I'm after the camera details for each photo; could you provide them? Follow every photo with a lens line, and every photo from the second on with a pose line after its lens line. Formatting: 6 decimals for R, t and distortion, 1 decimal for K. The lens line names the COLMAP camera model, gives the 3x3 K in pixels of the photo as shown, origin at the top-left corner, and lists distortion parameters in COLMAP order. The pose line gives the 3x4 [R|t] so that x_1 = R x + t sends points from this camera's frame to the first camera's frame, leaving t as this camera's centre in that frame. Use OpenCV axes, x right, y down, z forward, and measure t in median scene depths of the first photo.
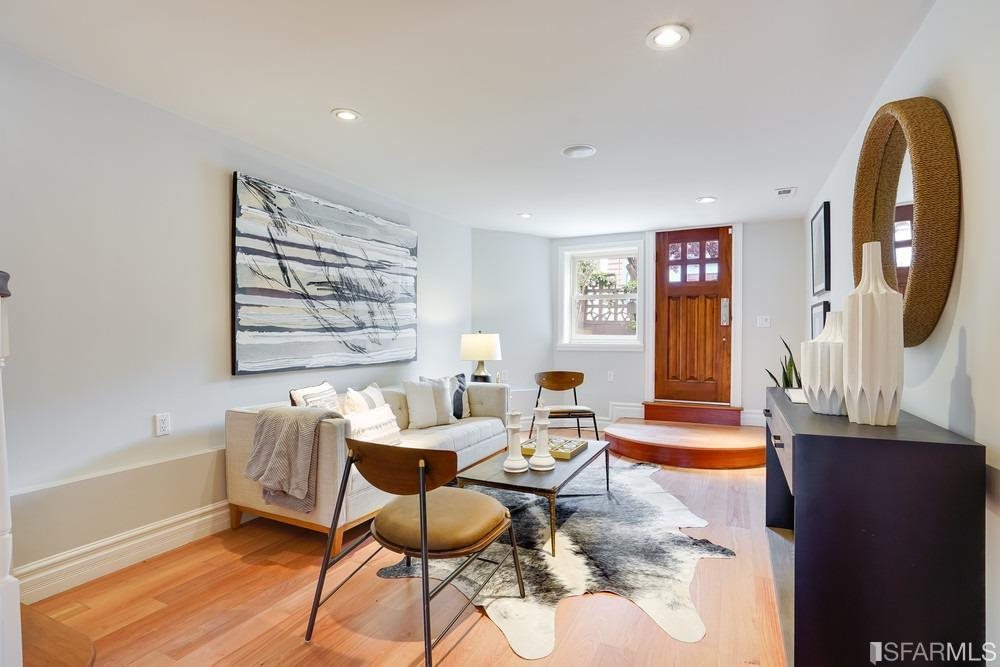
lens RADIAL K [[480.3, 0, 501.3], [0, 480.3, 342.3], [0, 0, 1]] dist [-0.013663, 0.004772]
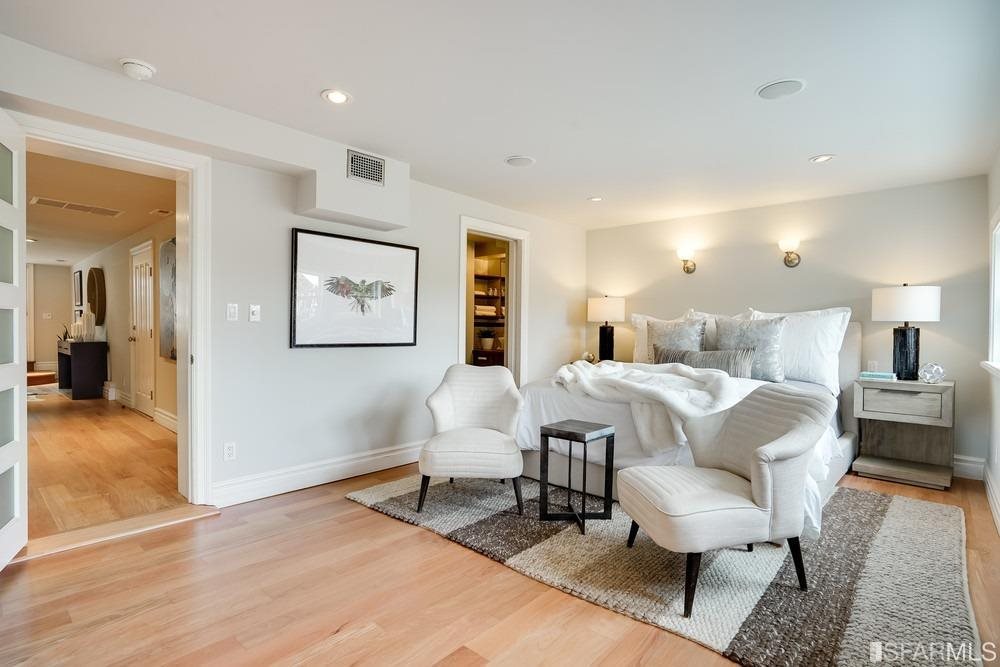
lens RADIAL K [[498.2, 0, 500.1], [0, 498.2, 338.9], [0, 0, 1]] dist [-0.016455, 0.000279]
pose [[0.284440, -0.017525, 0.958534, -1.166645], [0.007103, 0.999844, 0.016173, 0.040942], [-0.958667, 0.002208, 0.284521, -1.833788]]
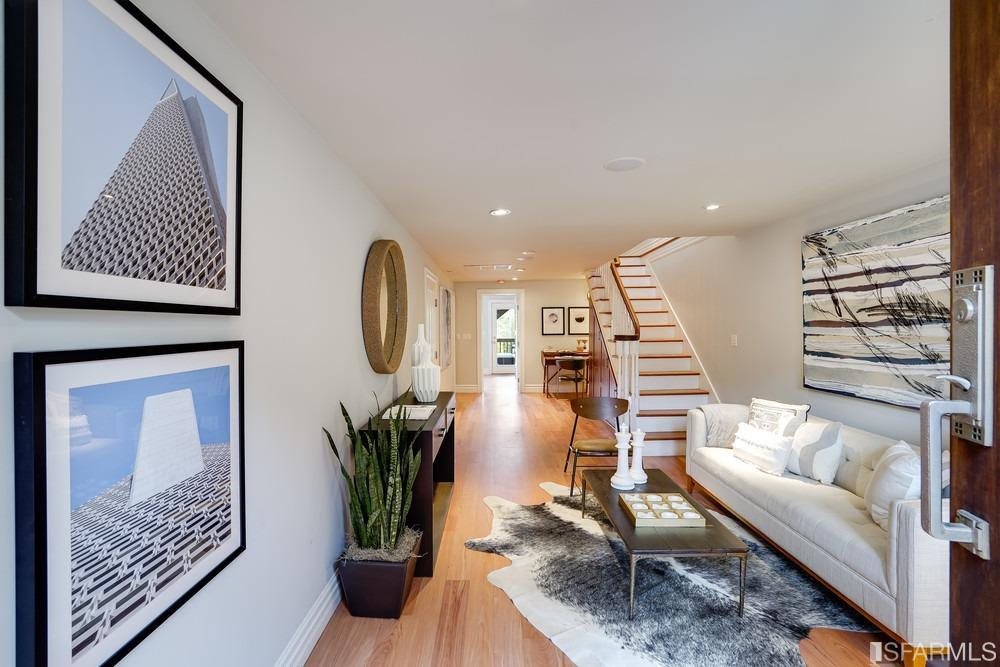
lens RADIAL K [[480.3, 0, 499.2], [0, 480.3, 325.7], [0, 0, 1]] dist [-0.013663, 0.004772]
pose [[-0.892232, 0.009326, -0.451481, 0.652445], [-0.000432, 0.999769, 0.021504, -0.105808], [0.451577, 0.019382, -0.892021, 1.444808]]
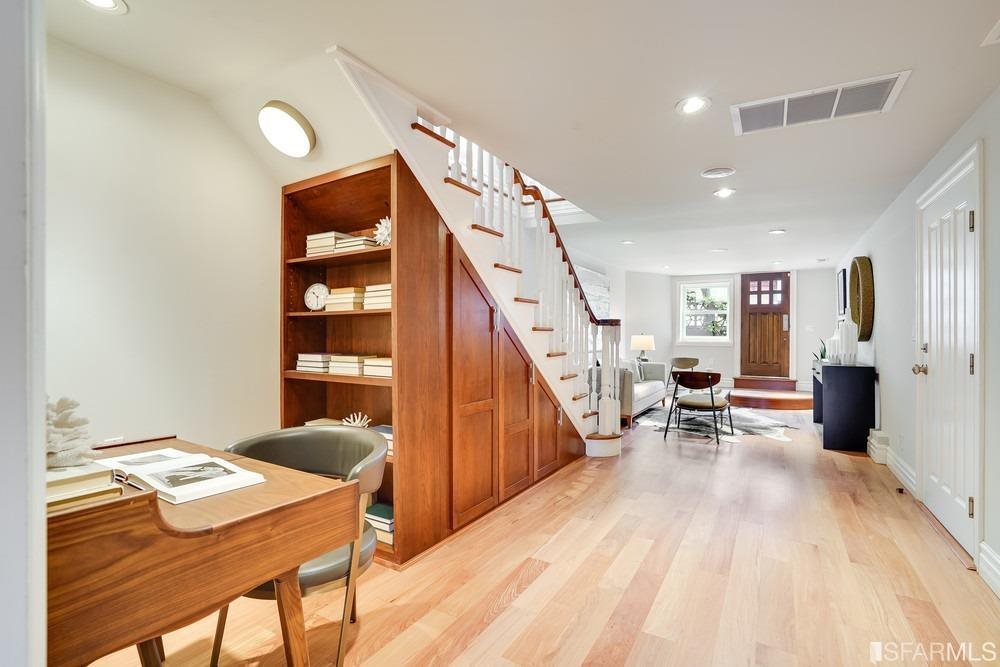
lens RADIAL K [[480.3, 0, 499.3], [0, 480.3, 332.8], [0, 0, 1]] dist [-0.013663, 0.004772]
pose [[0.997573, 0.006959, -0.069284, -0.572988], [-0.008292, 0.999786, -0.018971, 0.015684], [0.069137, 0.019500, 0.997417, -1.014323]]
